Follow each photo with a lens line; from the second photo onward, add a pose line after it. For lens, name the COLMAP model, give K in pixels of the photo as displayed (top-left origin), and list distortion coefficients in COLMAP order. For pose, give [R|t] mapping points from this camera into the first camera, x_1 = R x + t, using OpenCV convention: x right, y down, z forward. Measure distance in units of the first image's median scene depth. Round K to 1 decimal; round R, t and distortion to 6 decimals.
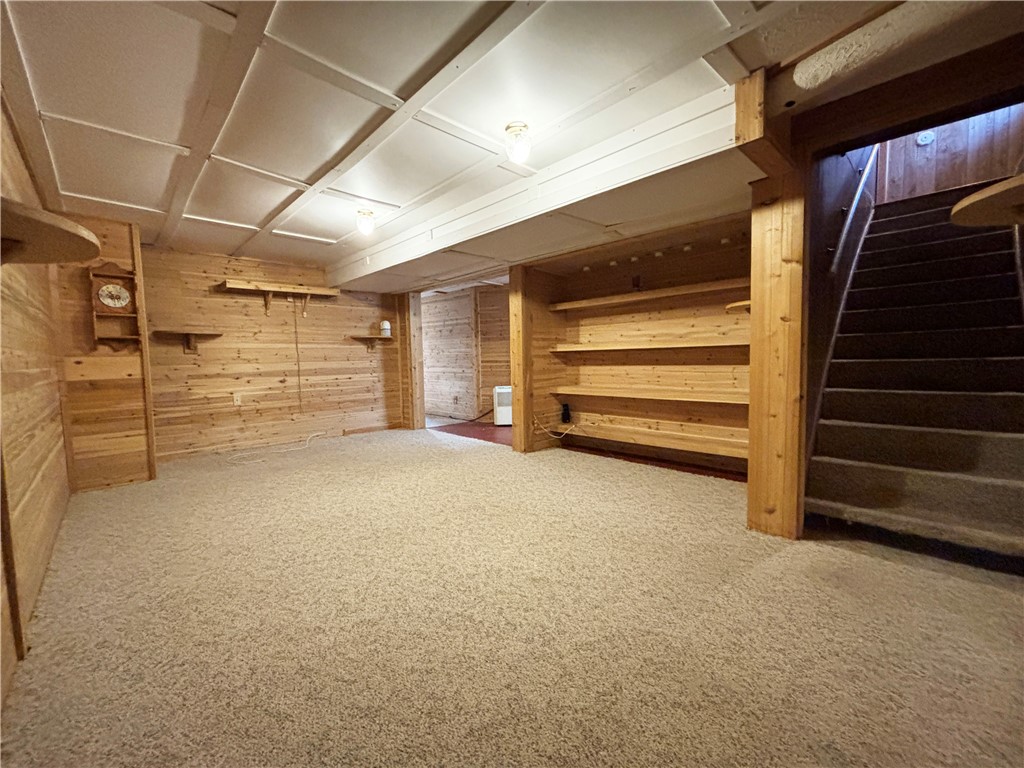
lens RADIAL K [[412.6, 0, 514.5], [0, 412.6, 384.9], [0, 0, 1]] dist [0.001438, -0.000129]
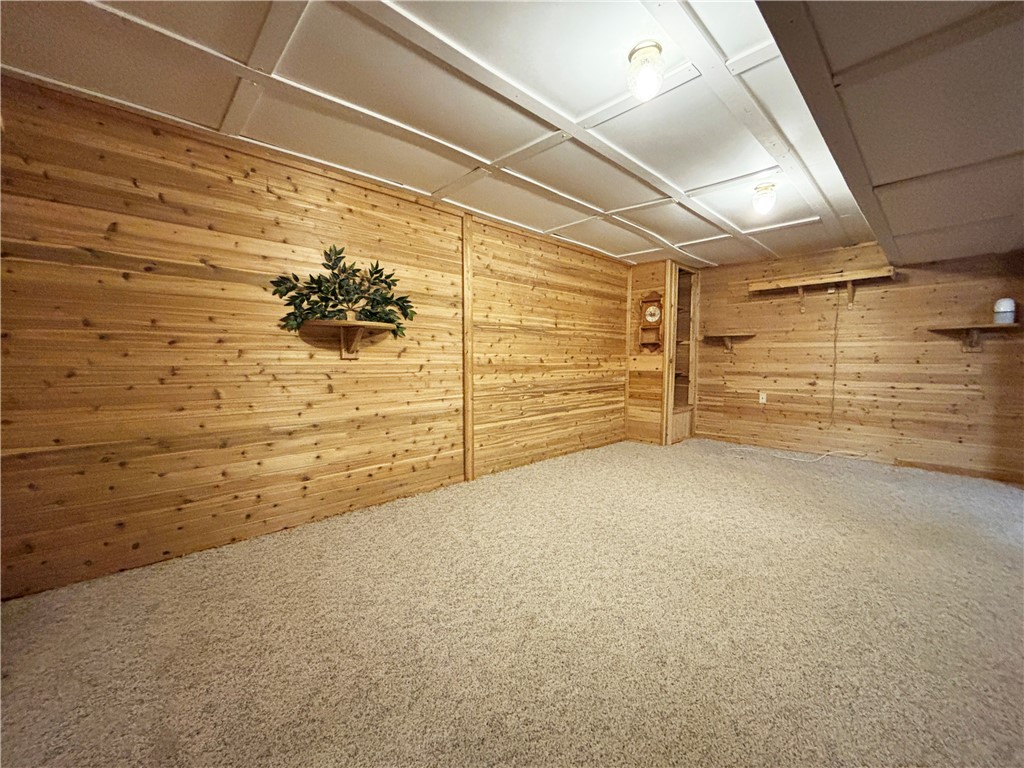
lens RADIAL K [[412.6, 0, 514.5], [0, 412.6, 384.9], [0, 0, 1]] dist [0.001438, -0.000129]
pose [[-0.001804, 0.085077, -0.996373, 0.391115], [-0.070844, 0.993860, 0.084991, -0.043531], [0.997486, 0.070741, 0.004234, 0.406430]]
